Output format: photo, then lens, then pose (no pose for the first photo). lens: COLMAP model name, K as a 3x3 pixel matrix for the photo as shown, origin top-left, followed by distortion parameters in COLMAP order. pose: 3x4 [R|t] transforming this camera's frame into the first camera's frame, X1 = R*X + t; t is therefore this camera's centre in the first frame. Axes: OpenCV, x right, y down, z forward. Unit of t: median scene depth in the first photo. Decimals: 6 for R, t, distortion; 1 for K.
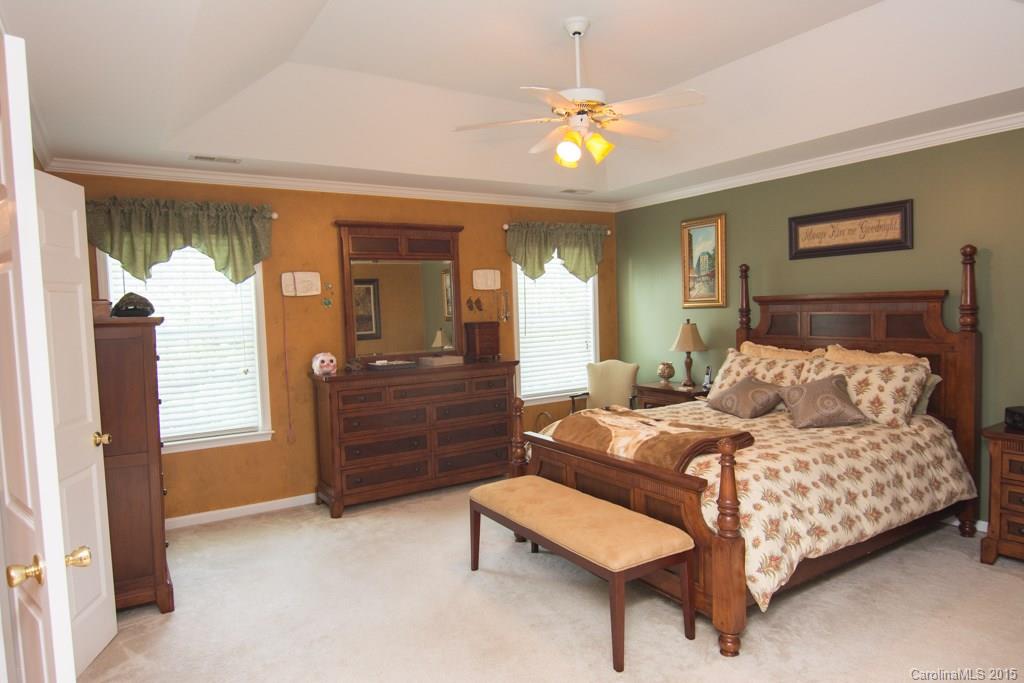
lens RADIAL K [[637.4, 0, 512.0], [0, 637.4, 341.5], [0, 0, 1]] dist [-0.007736, -0.003866]
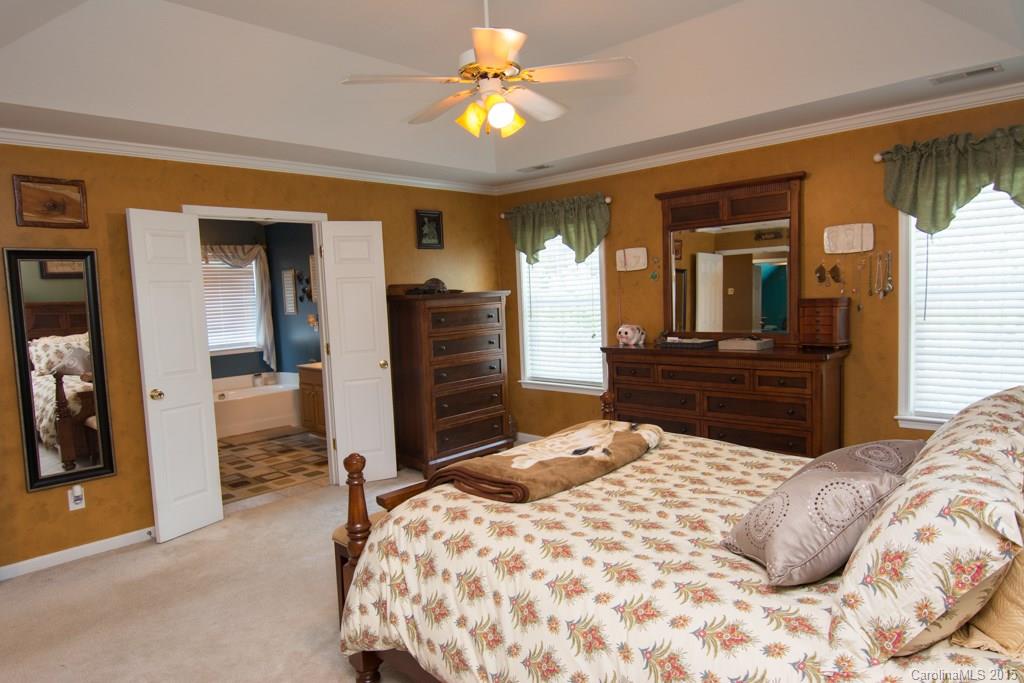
lens RADIAL K [[637.4, 0, 512.0], [0, 637.4, 341.5], [0, 0, 1]] dist [-0.007736, -0.003866]
pose [[0.234934, 0.096914, -0.967168, 0.662752], [-0.017001, 0.995275, 0.095601, -0.050938], [0.971863, -0.006017, 0.235472, 0.538004]]
